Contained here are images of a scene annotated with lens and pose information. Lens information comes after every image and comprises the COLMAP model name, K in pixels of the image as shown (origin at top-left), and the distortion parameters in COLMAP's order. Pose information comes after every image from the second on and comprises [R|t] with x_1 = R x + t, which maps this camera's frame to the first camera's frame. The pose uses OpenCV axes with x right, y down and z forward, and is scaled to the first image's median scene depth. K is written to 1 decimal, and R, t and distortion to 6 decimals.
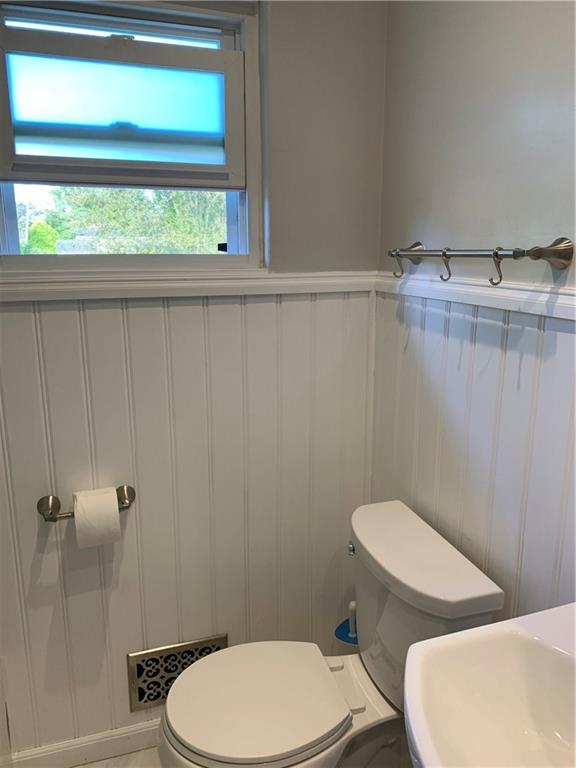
lens RADIAL K [[600.6, 0, 285.3], [0, 600.6, 384.8], [0, 0, 1]] dist [-0.008371, 0.009318]
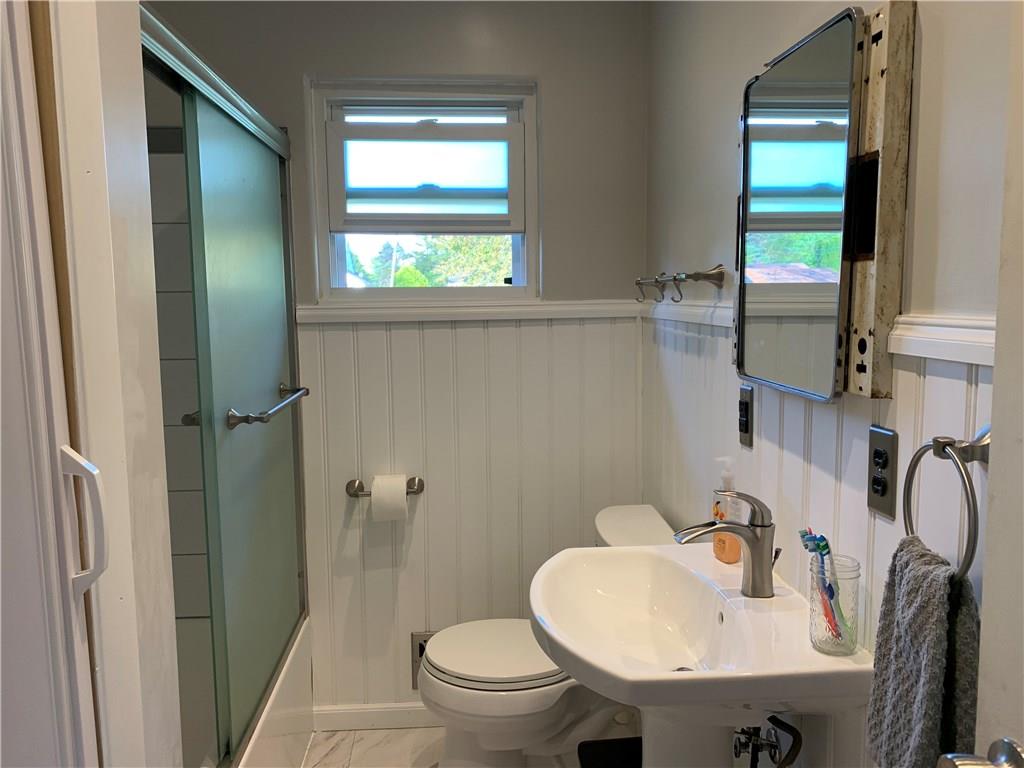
lens RADIAL K [[784.9, 0, 502.7], [0, 784.9, 380.6], [0, 0, 1]] dist [0.035342, -0.029458]
pose [[0.967237, 0.015353, -0.253411, 0.295377], [-0.044408, 0.993012, -0.109335, 0.141303], [0.249961, 0.117006, 0.961160, -0.483999]]
